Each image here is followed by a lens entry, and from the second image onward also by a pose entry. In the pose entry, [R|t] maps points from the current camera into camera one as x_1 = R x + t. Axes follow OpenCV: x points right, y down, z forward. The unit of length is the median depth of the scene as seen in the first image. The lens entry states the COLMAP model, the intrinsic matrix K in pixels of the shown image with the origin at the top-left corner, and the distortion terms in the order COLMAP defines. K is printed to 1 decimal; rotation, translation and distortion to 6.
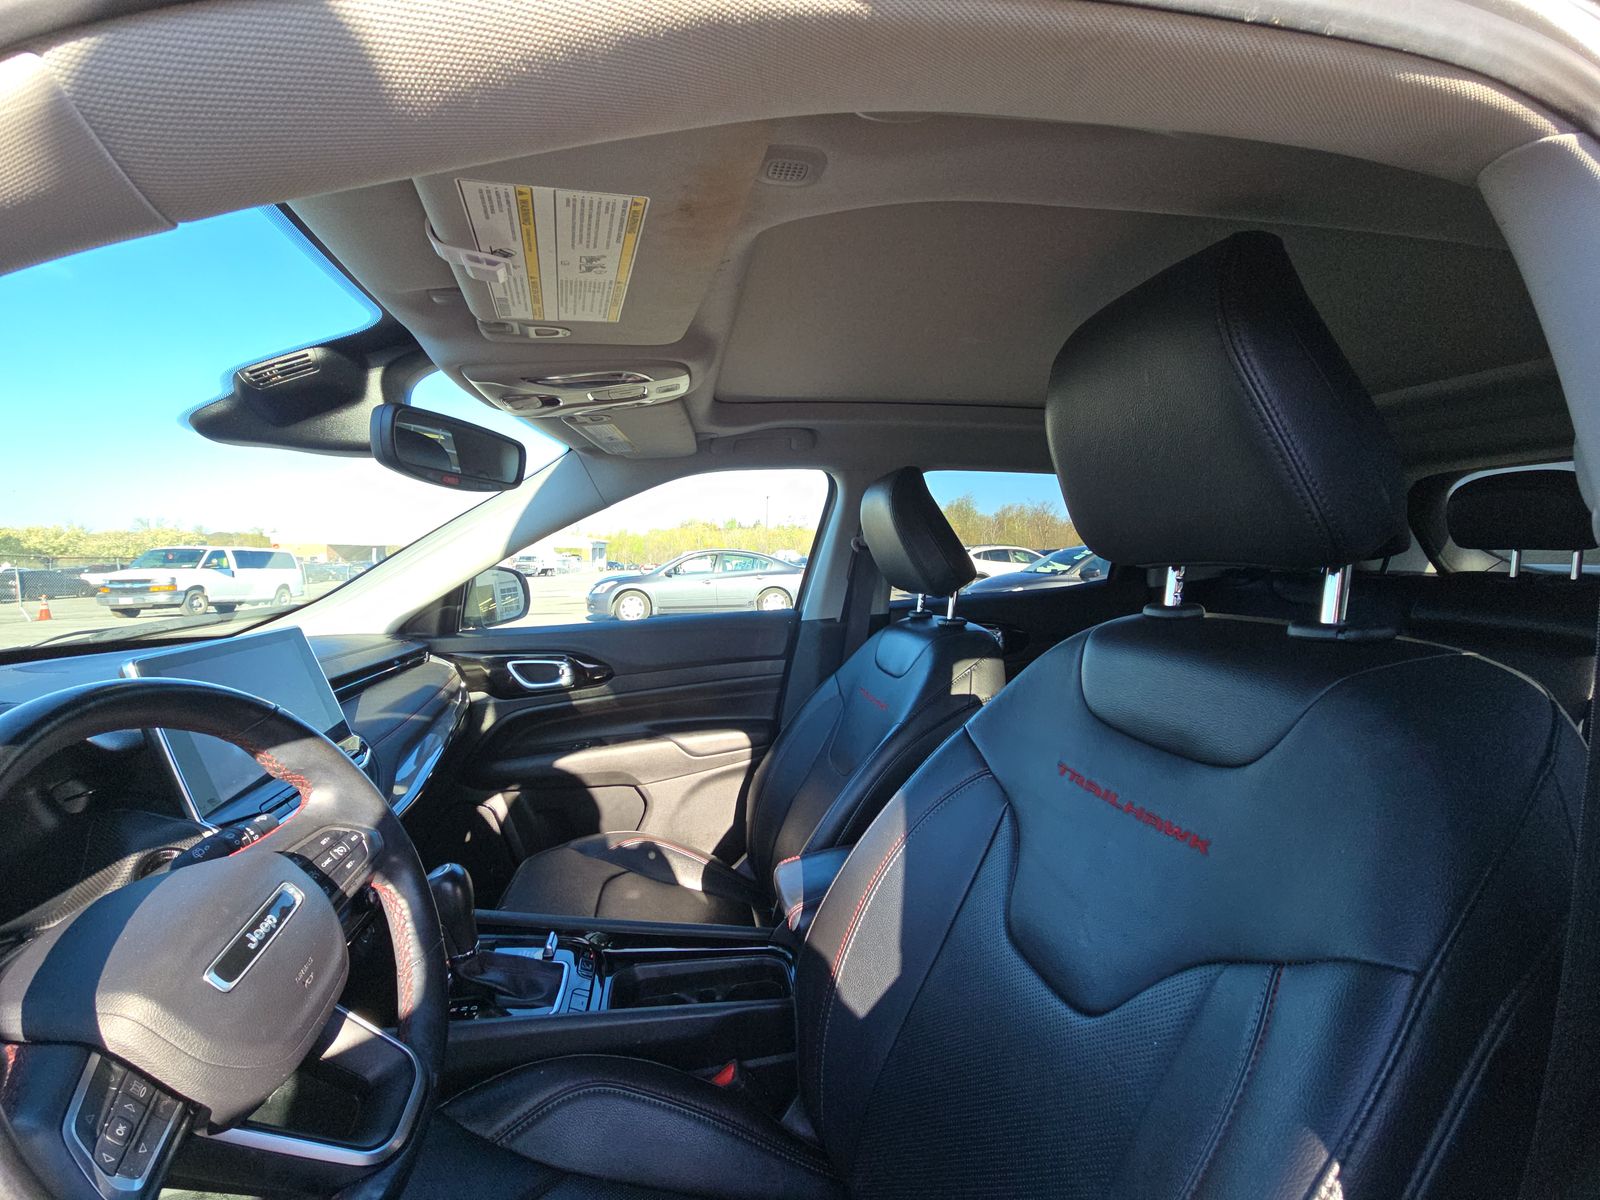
lens RADIAL K [[646.5, 0, 797.9], [0, 646.5, 586.0], [0, 0, 1]] dist [0.005828, -0.006407]
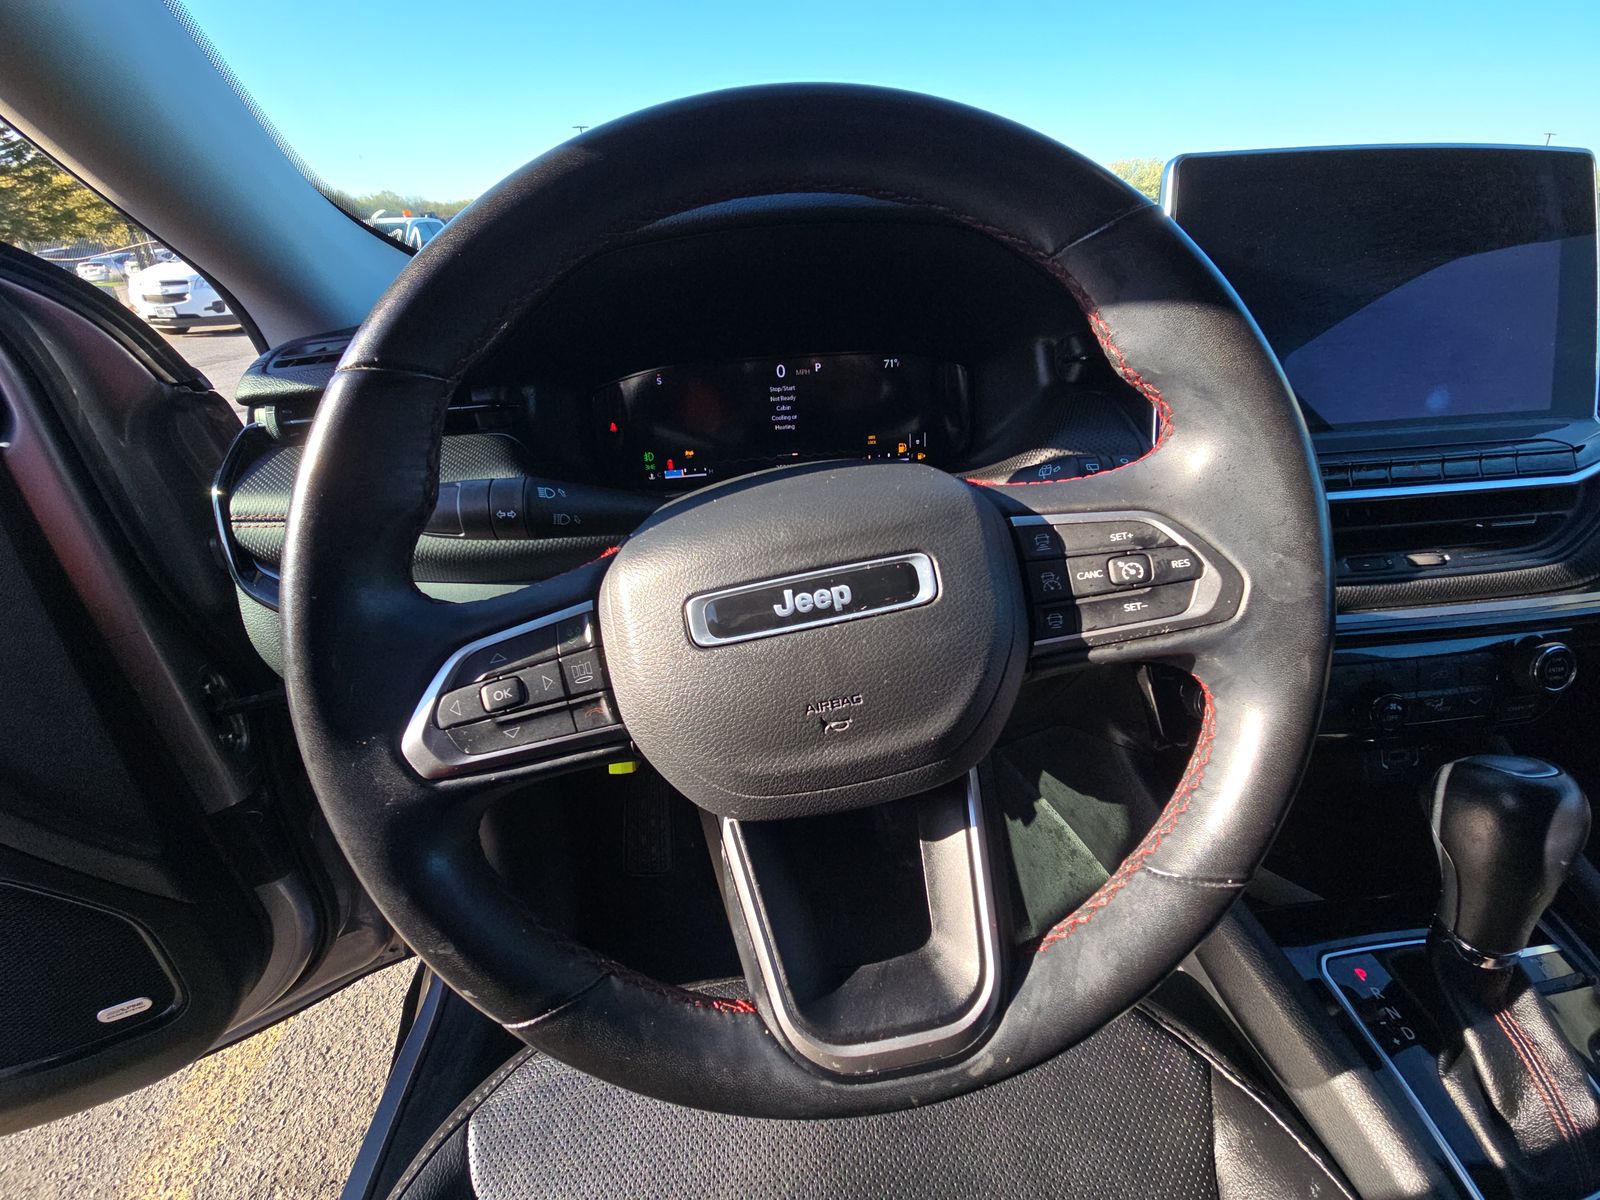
lens RADIAL K [[646.5, 0, 797.9], [0, 646.5, 586.0], [0, 0, 1]] dist [0.005828, -0.006407]
pose [[-0.136031, 0.478080, -0.867718, -0.132251], [0.002408, 0.876017, 0.482275, 0.096312], [0.990702, 0.063515, -0.120316, 0.404729]]
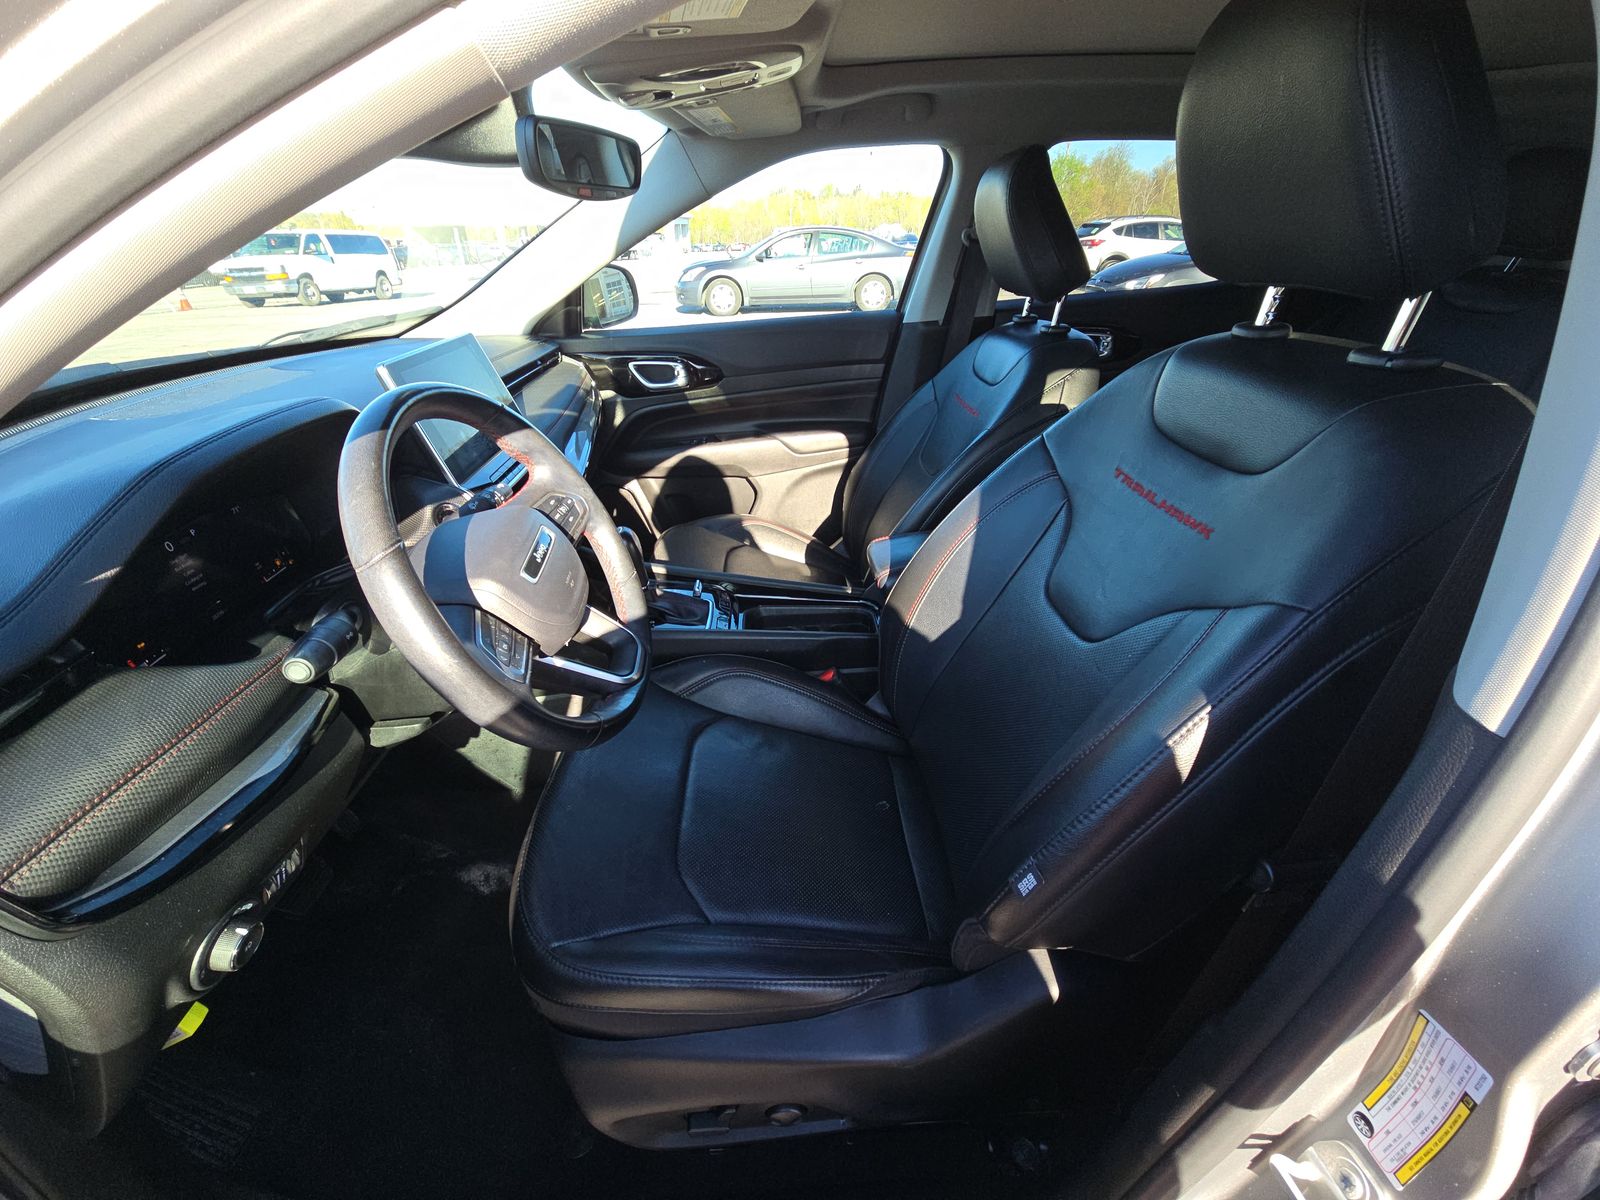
lens RADIAL K [[646.5, 0, 797.9], [0, 646.5, 586.0], [0, 0, 1]] dist [0.005828, -0.006407]
pose [[0.989952, 0.059245, -0.128393, -0.004002], [0.003088, 0.898720, 0.438512, -0.029412], [0.141369, -0.434502, 0.889507, -0.128344]]
